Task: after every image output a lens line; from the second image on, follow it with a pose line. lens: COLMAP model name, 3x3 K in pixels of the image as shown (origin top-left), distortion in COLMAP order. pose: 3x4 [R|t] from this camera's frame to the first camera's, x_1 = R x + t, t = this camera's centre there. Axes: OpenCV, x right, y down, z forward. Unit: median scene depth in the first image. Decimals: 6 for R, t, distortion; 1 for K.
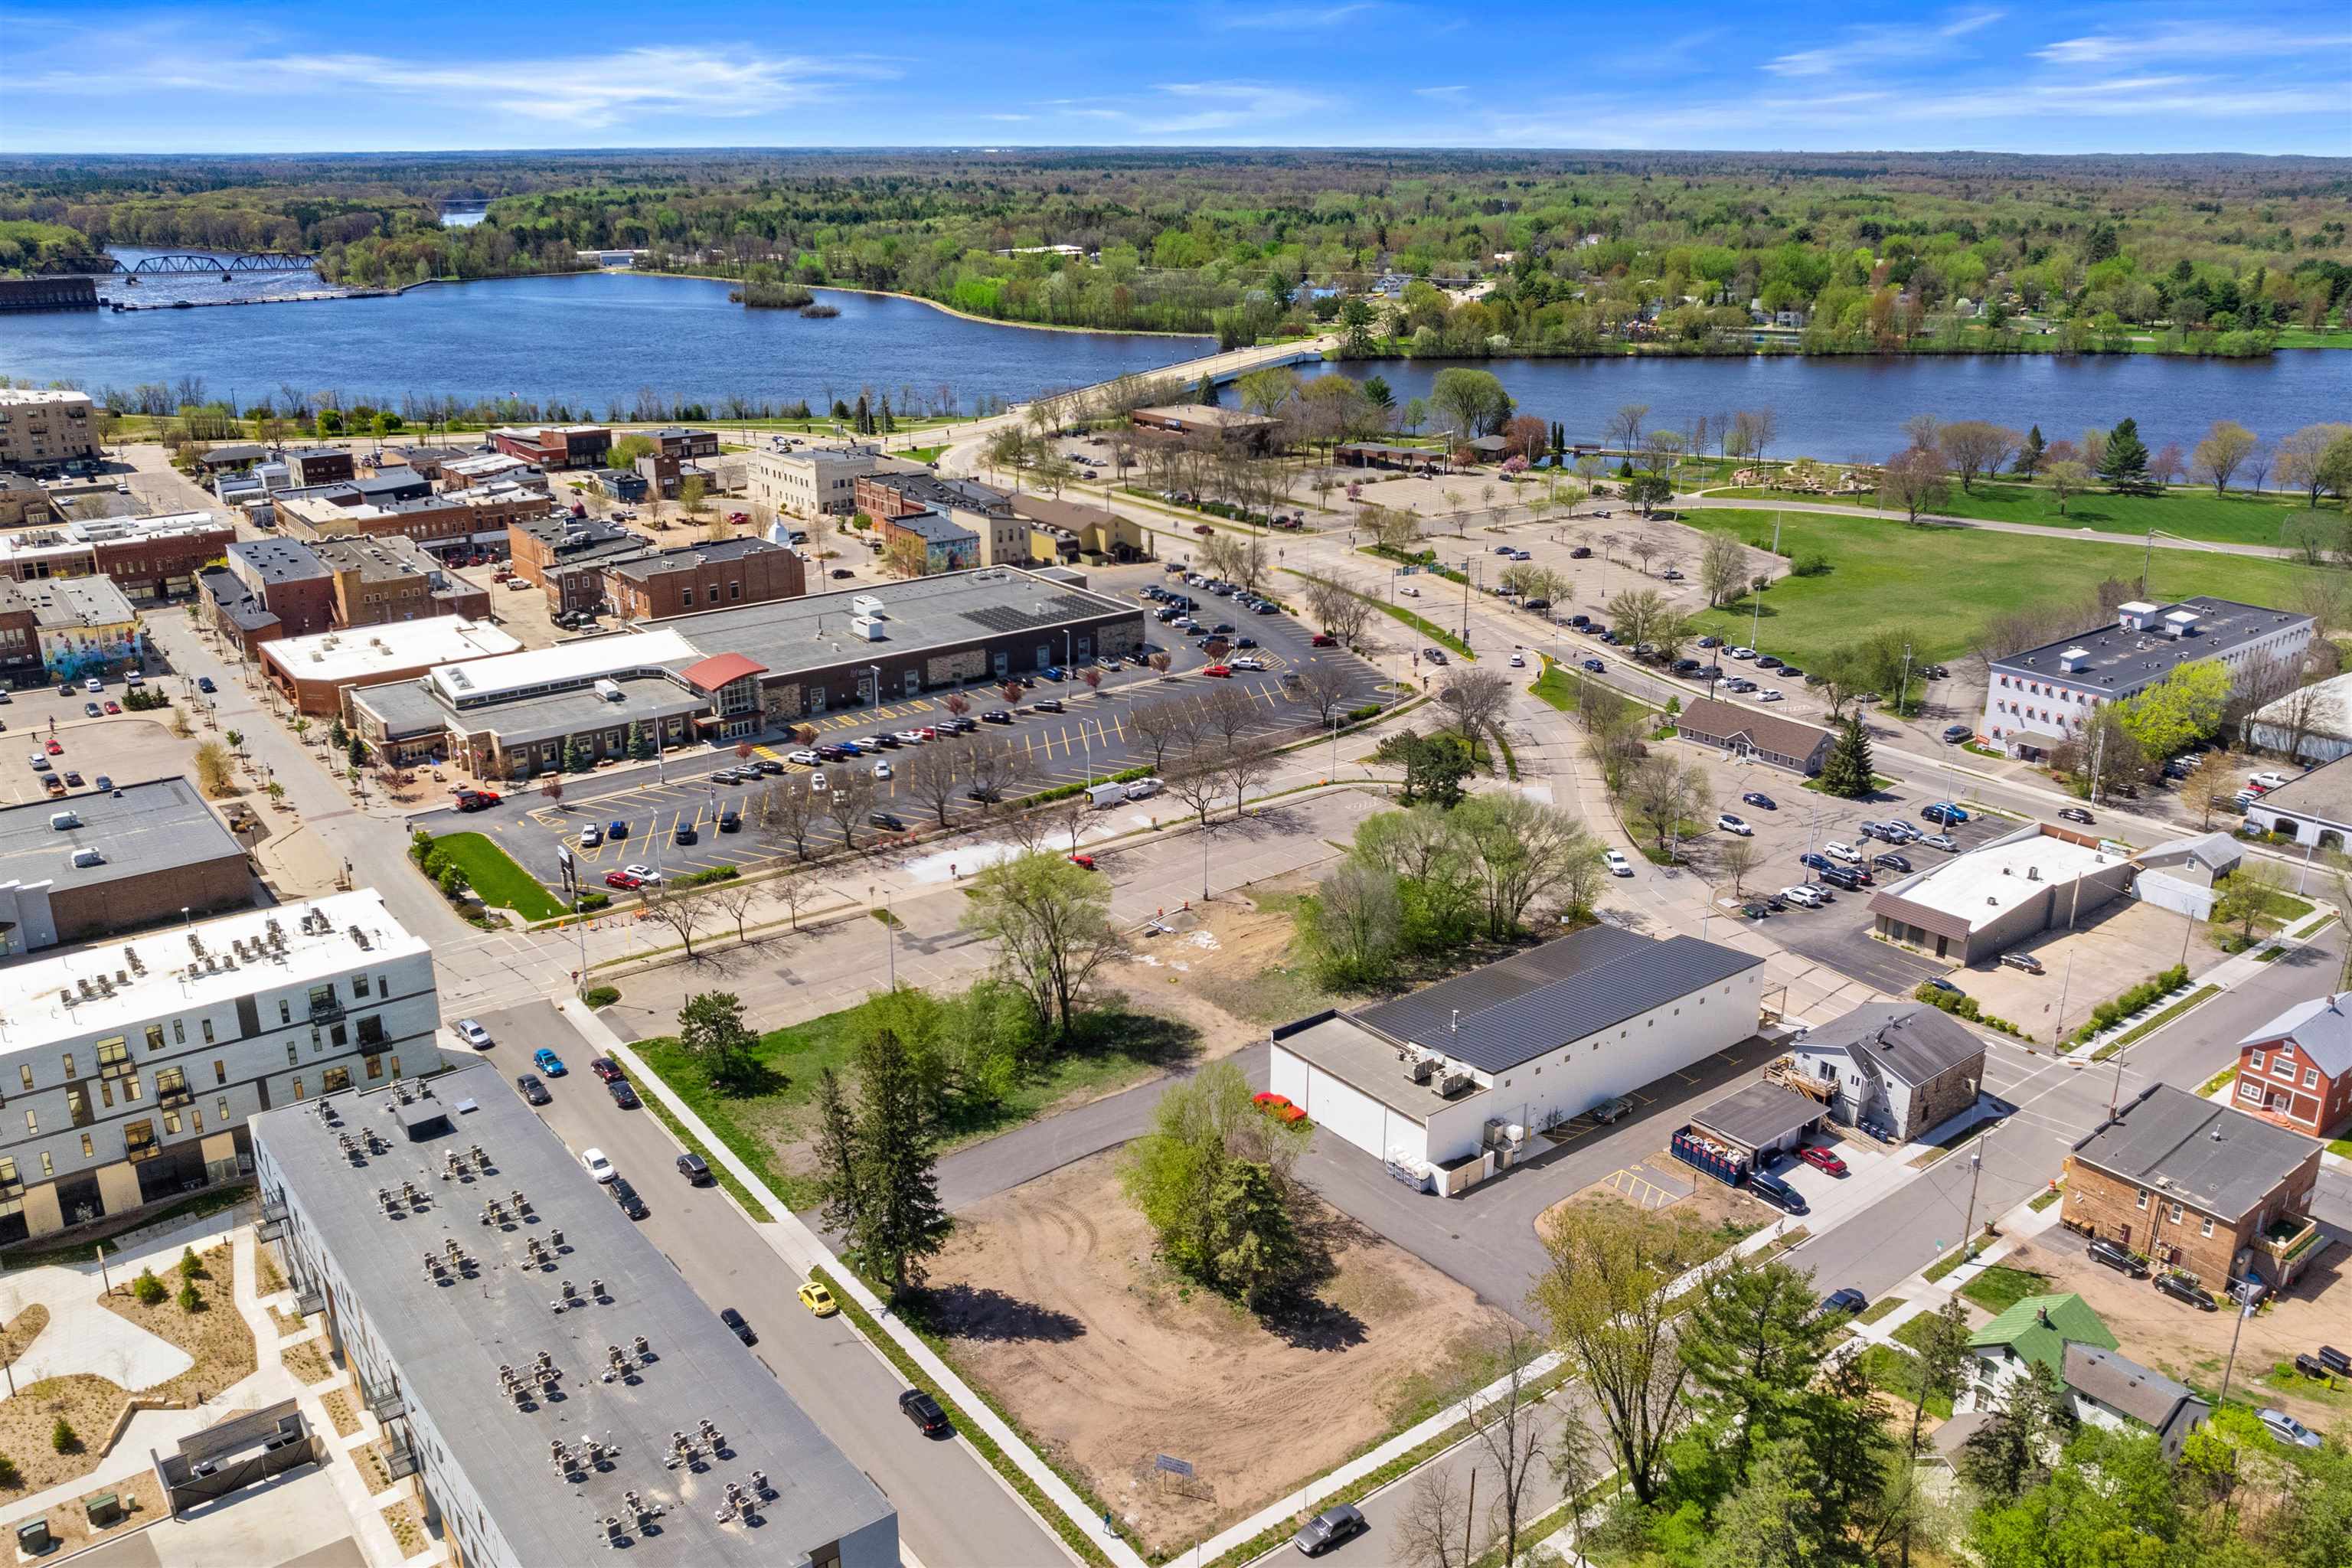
lens RADIAL K [[1891.6, 0, 1193.0], [0, 1891.6, 795.0], [0, 0, 1]] dist [-0.051074, 0.002781]
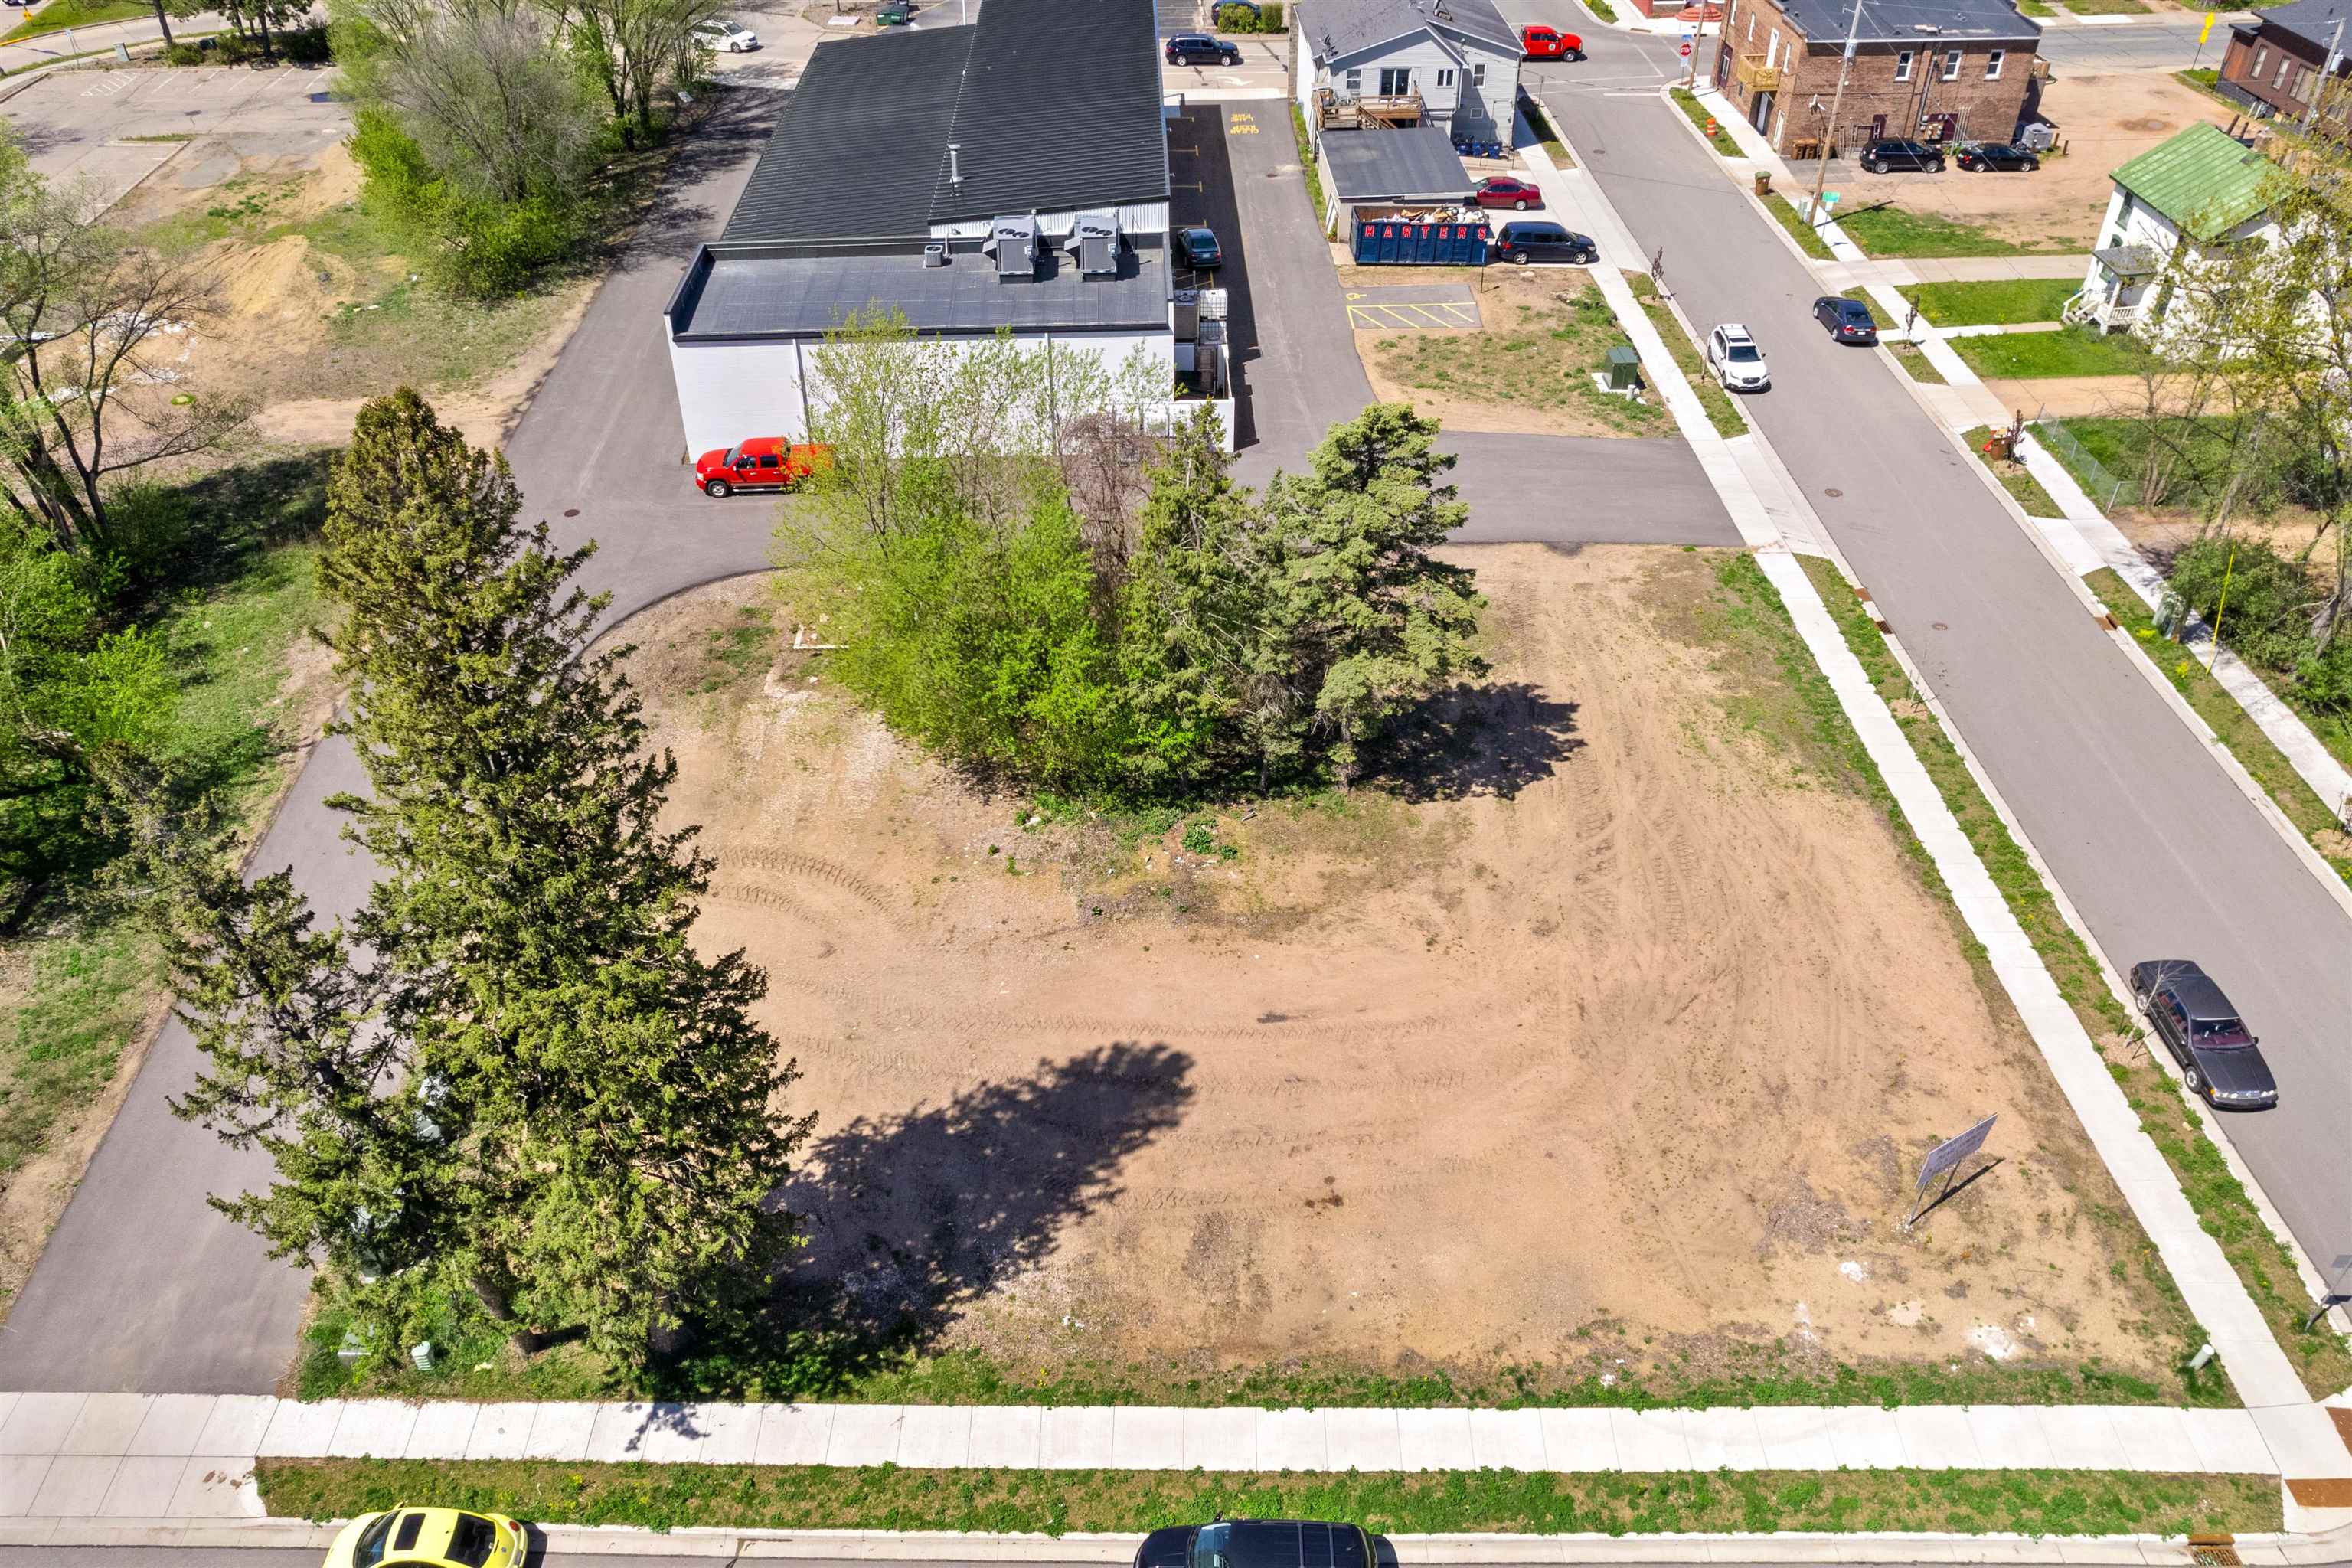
lens RADIAL K [[1775.0, 0, 1108.7], [0, 1775.0, 793.4], [0, 0, 1]] dist [-0.044352, 0.006154]
pose [[0.614852, -0.493282, 0.615329, -0.199571], [0.285259, 0.866515, 0.409609, 0.082830], [-0.735245, -0.076321, 0.673491, 0.641453]]
